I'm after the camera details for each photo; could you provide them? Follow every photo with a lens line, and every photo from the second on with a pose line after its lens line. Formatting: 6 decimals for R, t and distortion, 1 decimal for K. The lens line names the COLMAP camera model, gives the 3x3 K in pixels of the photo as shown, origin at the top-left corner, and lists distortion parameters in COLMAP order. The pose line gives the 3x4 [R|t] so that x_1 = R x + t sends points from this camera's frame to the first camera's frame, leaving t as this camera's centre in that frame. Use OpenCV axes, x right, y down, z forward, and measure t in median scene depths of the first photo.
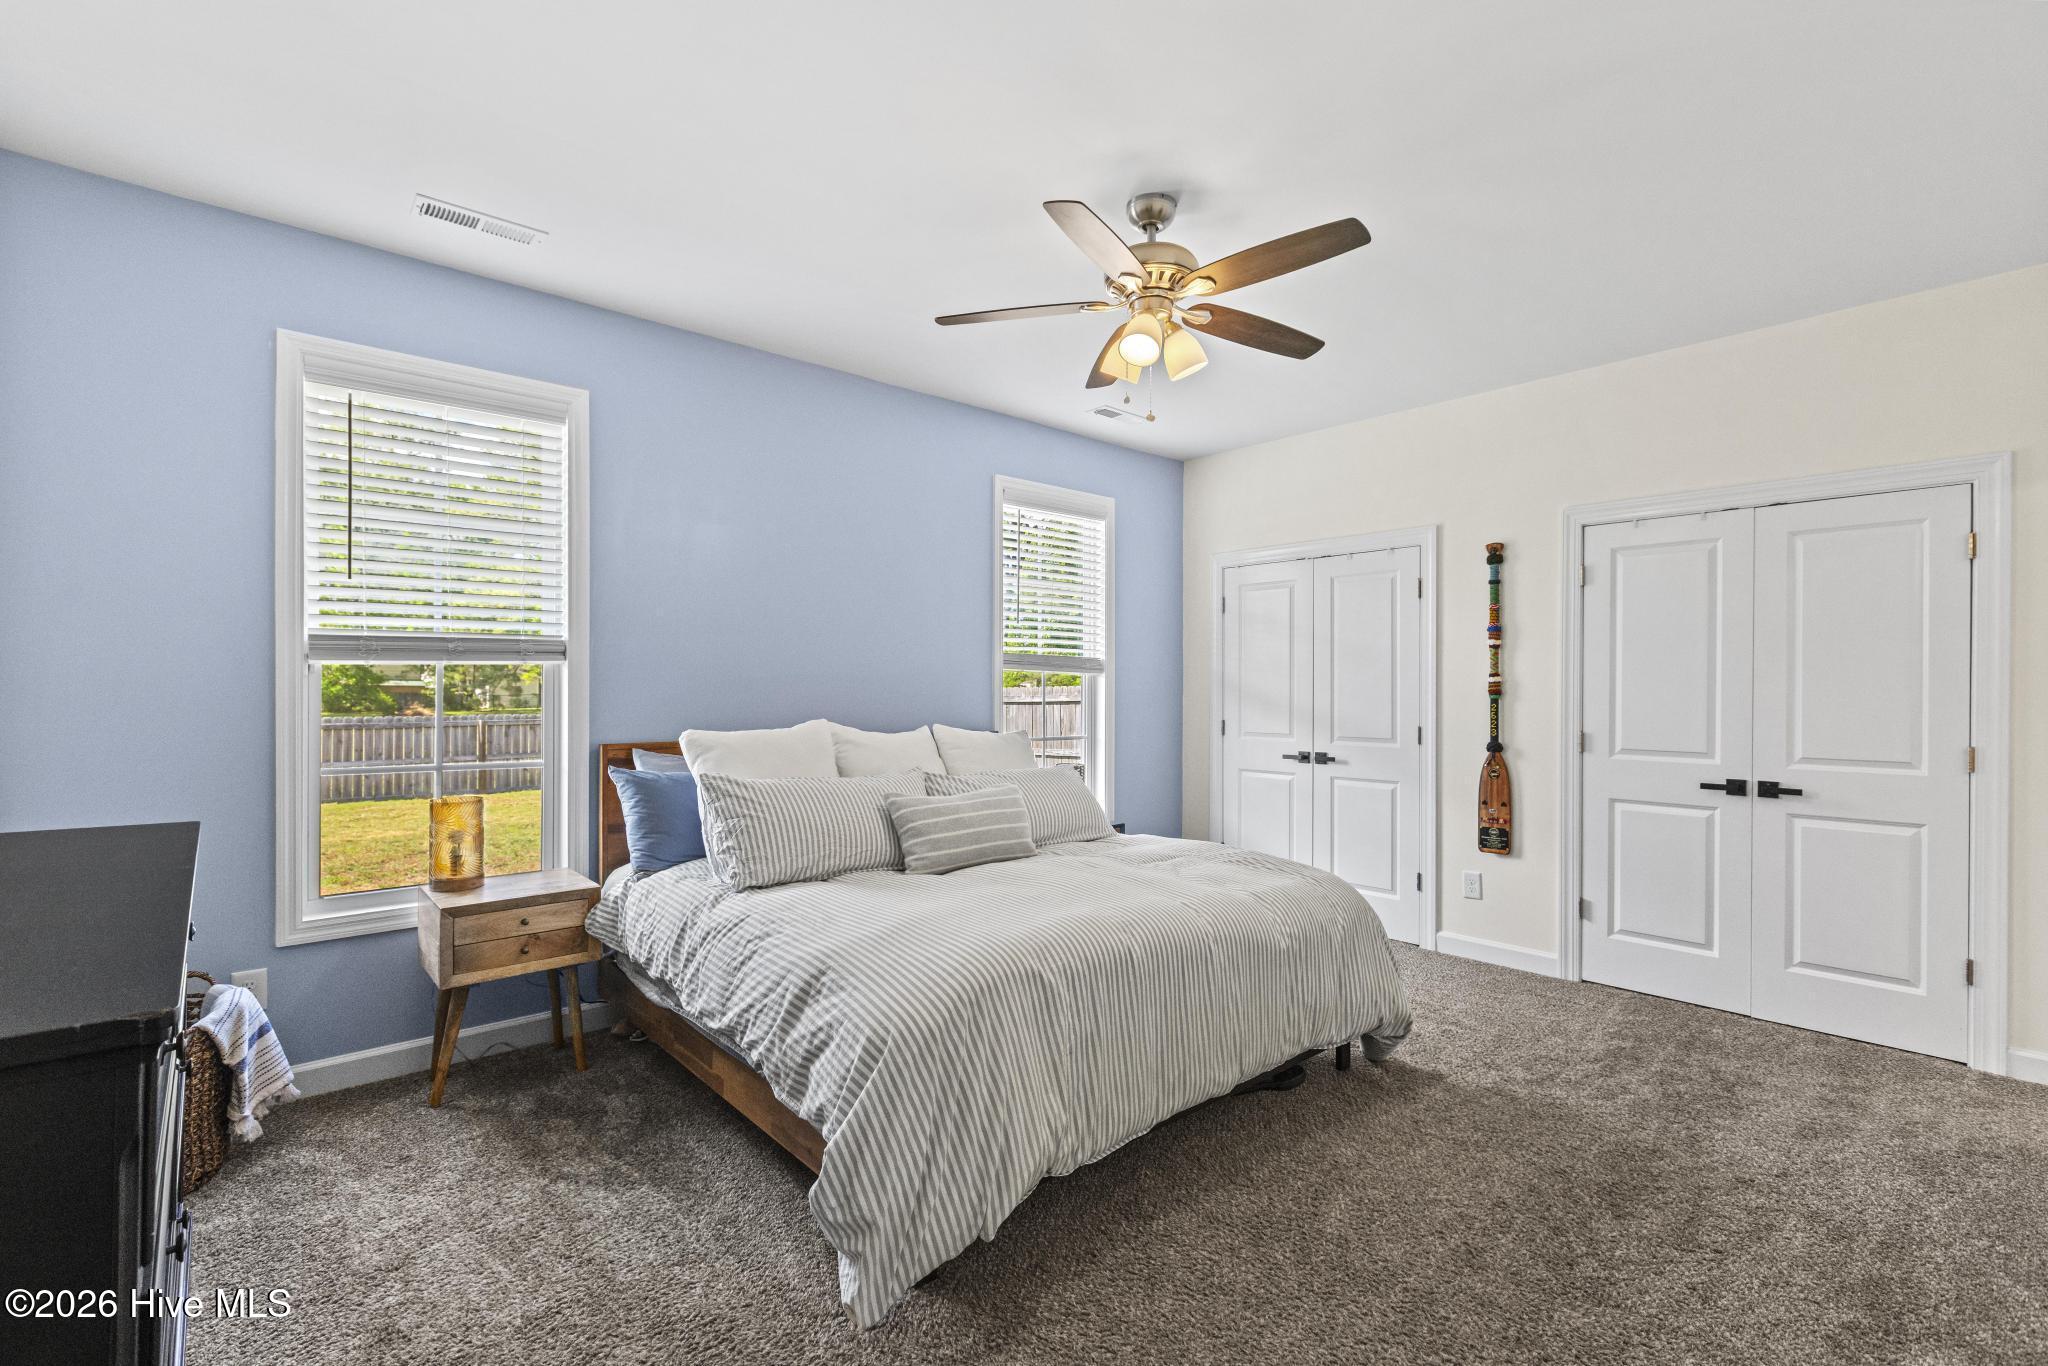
lens RADIAL K [[920.0, 0, 1022.2], [0, 920.0, 696.4], [0, 0, 1]] dist [0.000214, 0.000191]
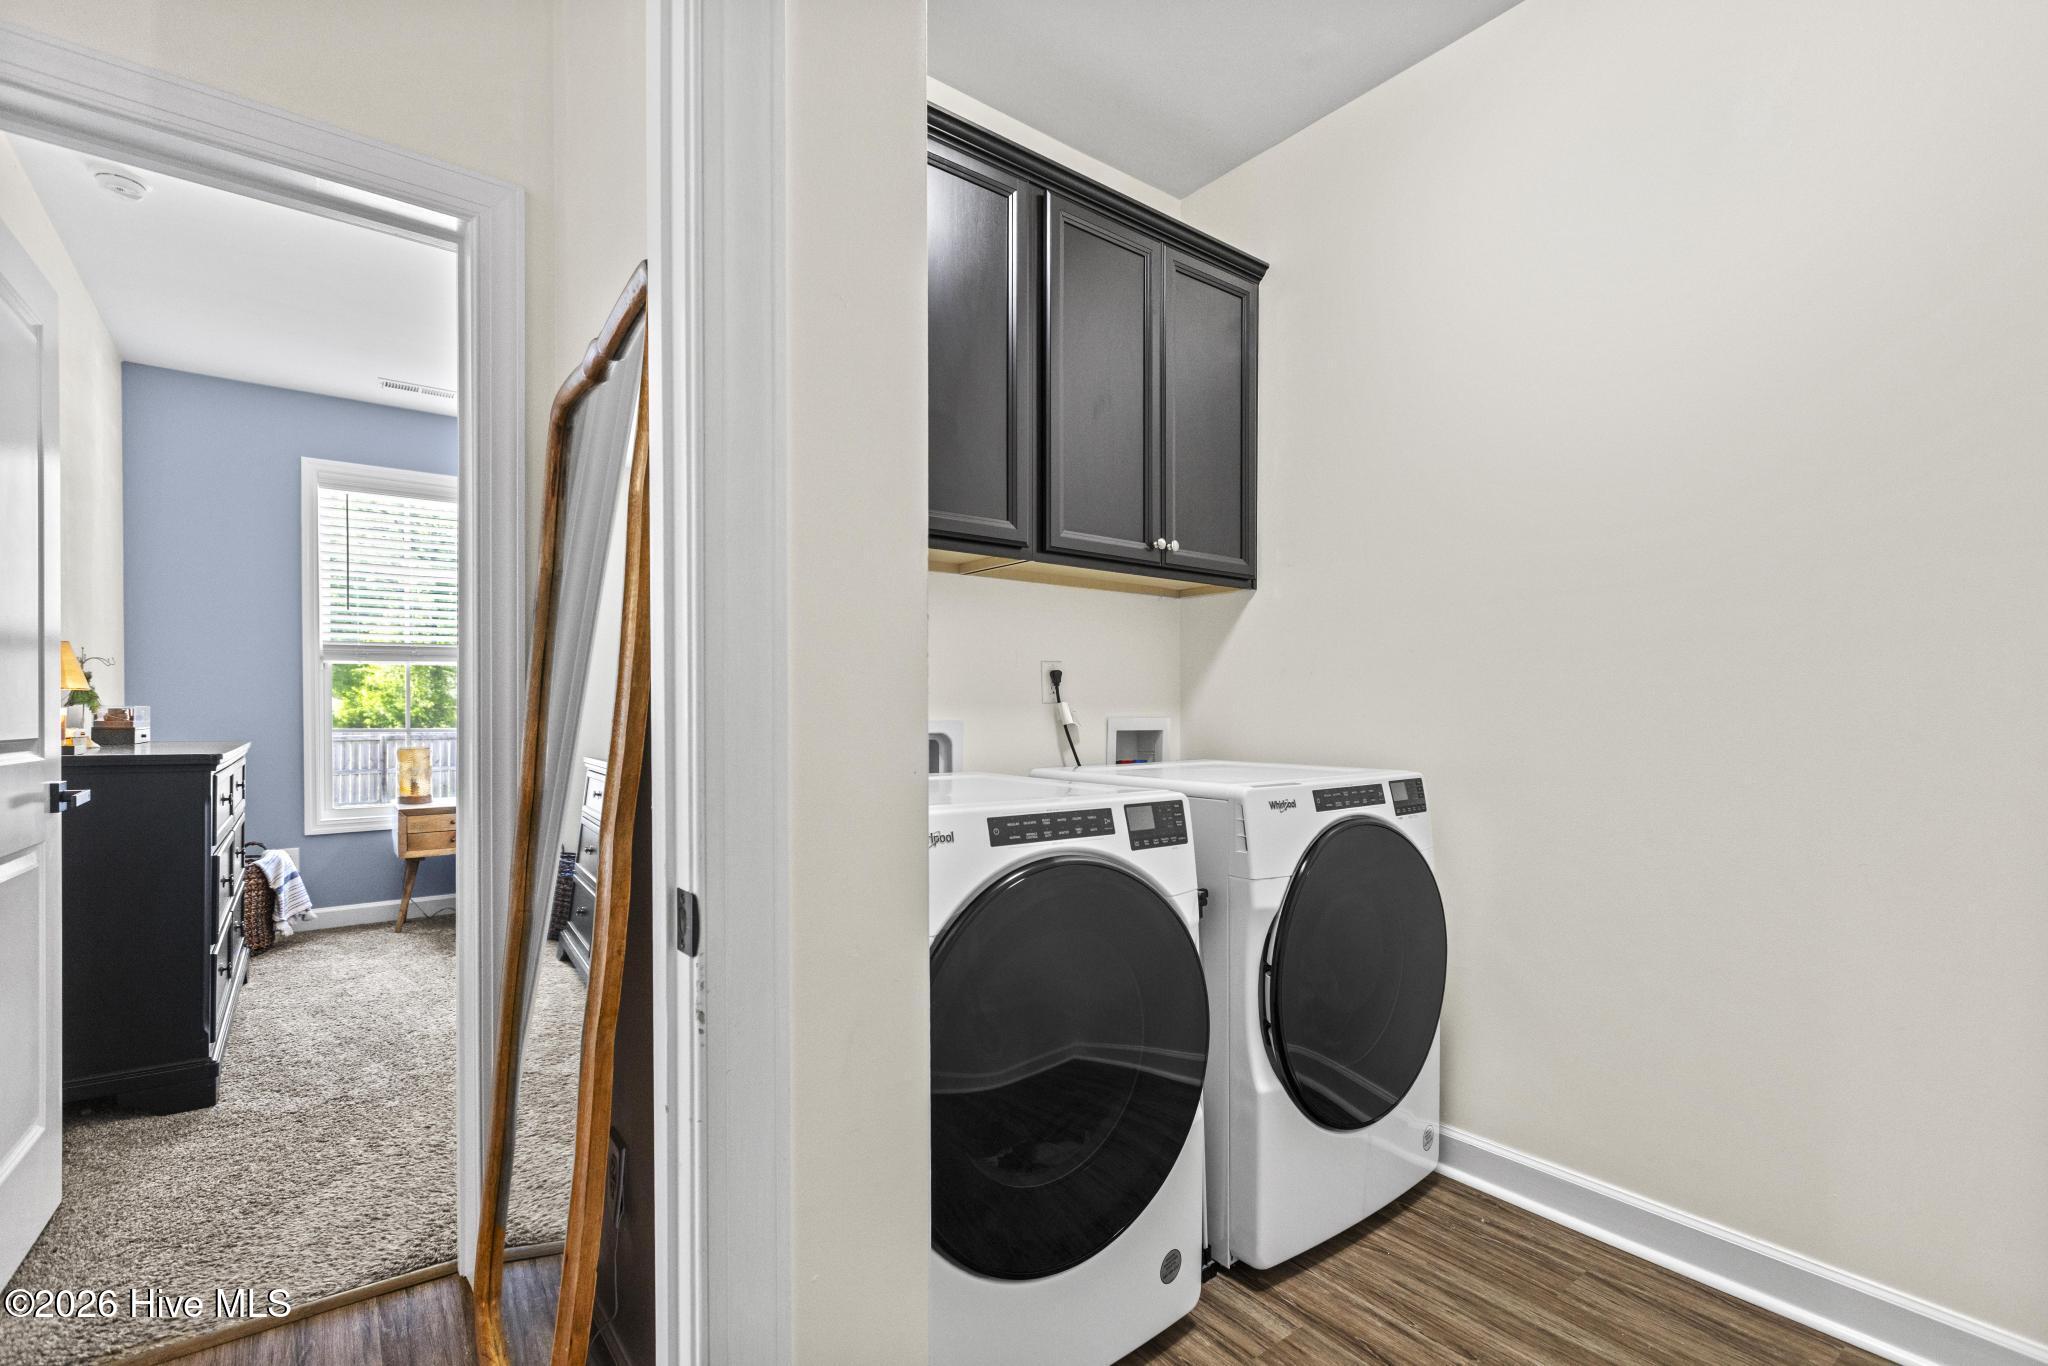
lens RADIAL K [[930.4, 0, 1036.8], [0, 930.4, 729.0], [0, 0, 1]] dist [0.001168, -0.000554]
pose [[0.998398, 0.001549, -0.056558, 0.250430], [-0.001134, 0.999972, 0.007373, 0.030381], [0.056567, -0.007297, 0.998372, -0.248323]]
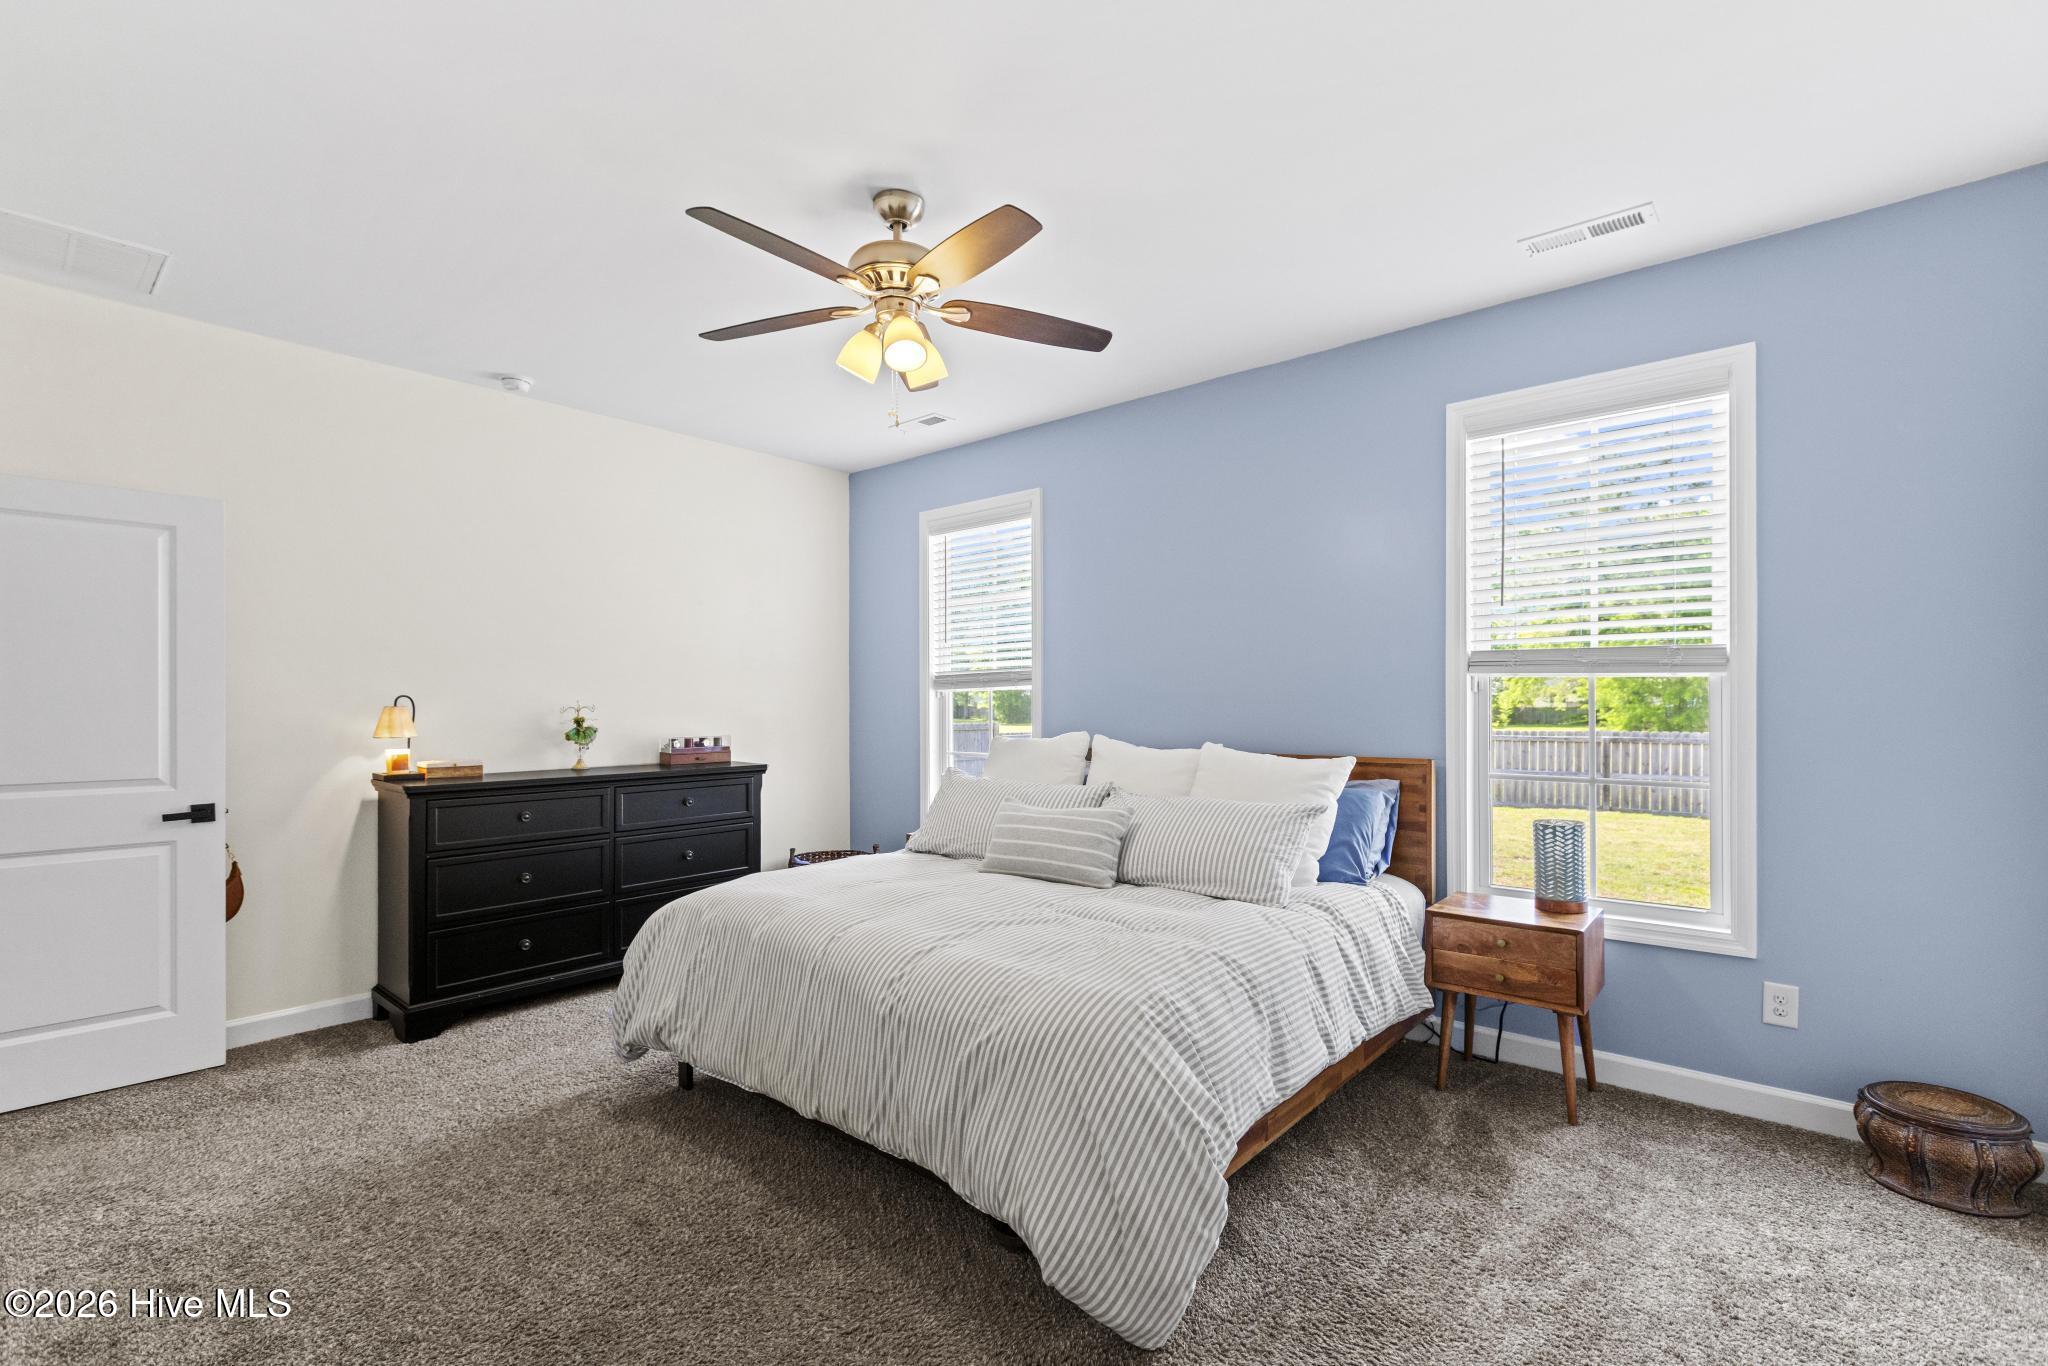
lens RADIAL K [[916.1, 0, 1029.7], [0, 916.1, 712.2], [0, 0, 1]] dist [0.001631, 0.000348]
pose [[0.149785, 0.004196, -0.988710, 0.446418], [-0.003457, 0.999987, 0.003721, -0.001365], [0.988713, 0.002860, 0.149797, 0.398961]]
